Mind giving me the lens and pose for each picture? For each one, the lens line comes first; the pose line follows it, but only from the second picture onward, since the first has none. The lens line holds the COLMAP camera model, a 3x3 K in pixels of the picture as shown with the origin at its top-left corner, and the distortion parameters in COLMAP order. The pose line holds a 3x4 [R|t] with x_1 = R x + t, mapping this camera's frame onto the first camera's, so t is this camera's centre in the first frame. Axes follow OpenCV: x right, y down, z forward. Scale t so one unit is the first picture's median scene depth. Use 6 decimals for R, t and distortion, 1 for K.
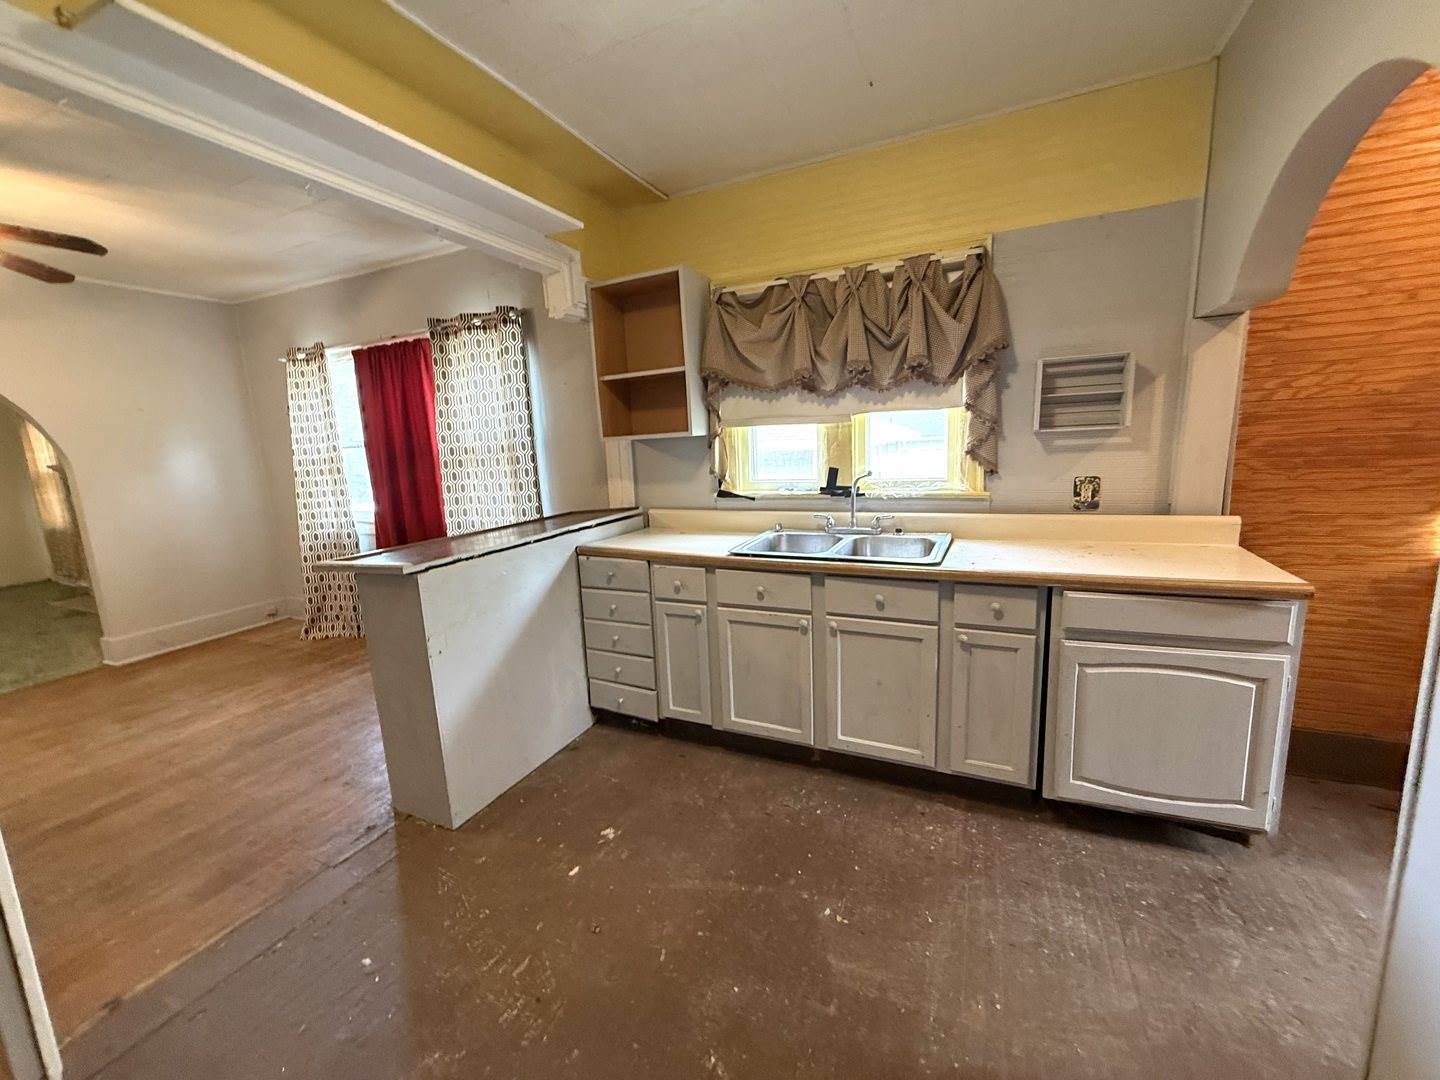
lens RADIAL K [[572.1, 0, 717.9], [0, 572.1, 533.0], [0, 0, 1]] dist [0.001161, 0.000000]
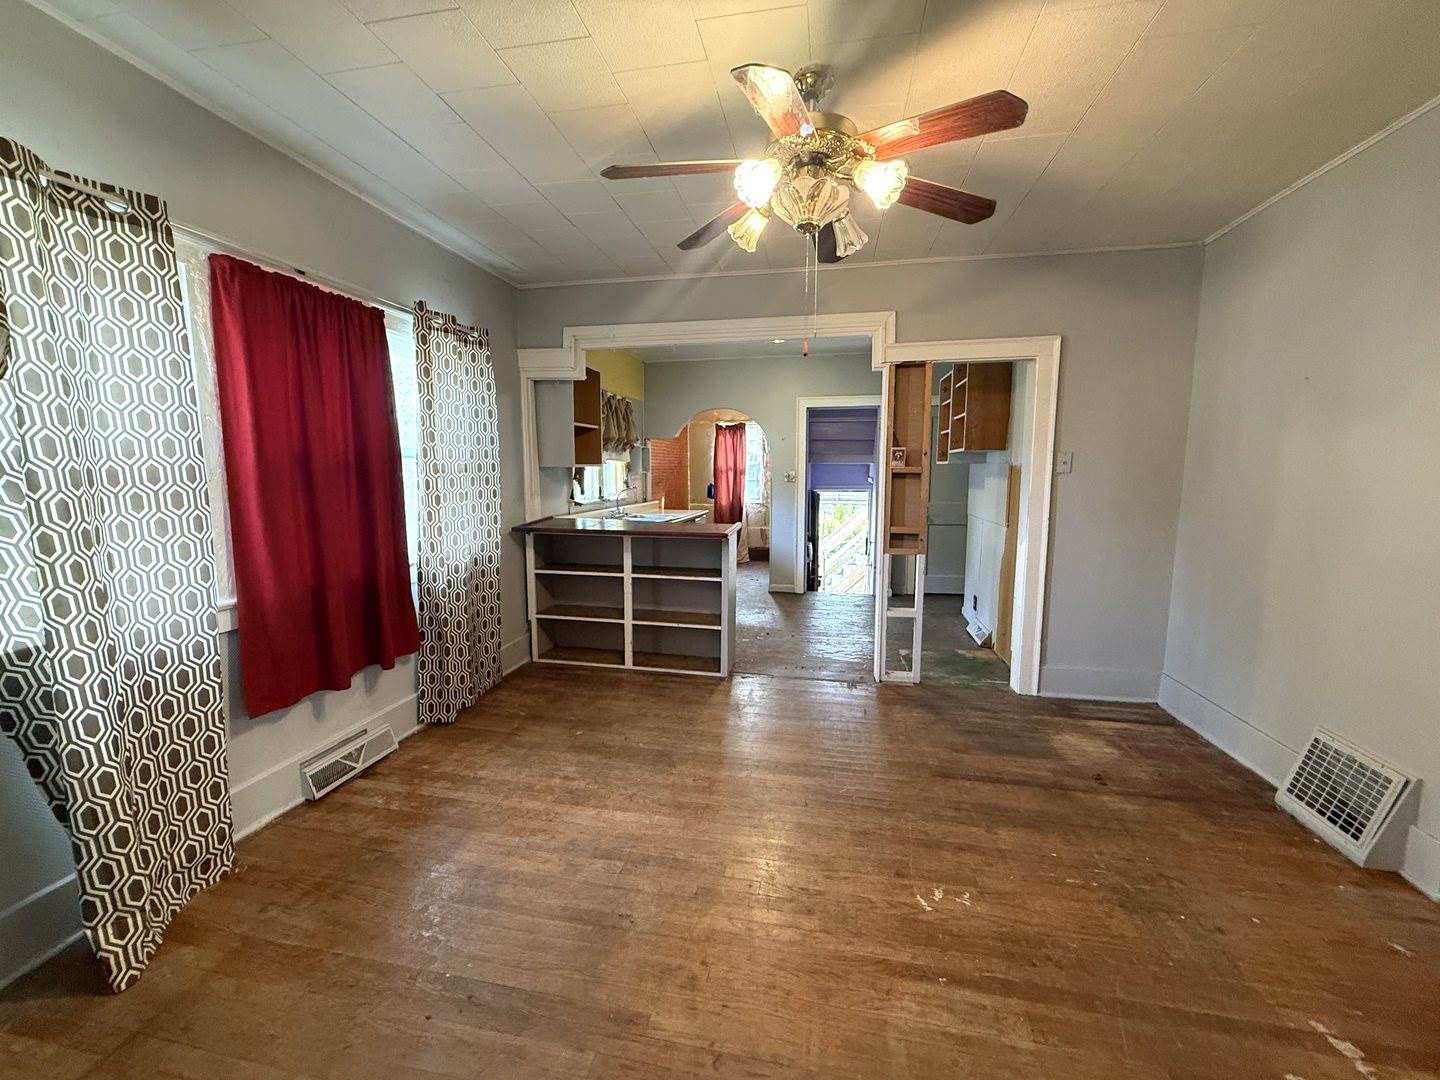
lens RADIAL K [[572.1, 0, 719.4], [0, 572.1, 536.8], [0, 0, 1]] dist [0.001161, 0.000000]
pose [[-0.232047, -0.064097, 0.970590, -1.661397], [0.162646, 0.981222, 0.103685, -0.082120], [-0.959010, 0.181923, -0.217265, 1.009099]]
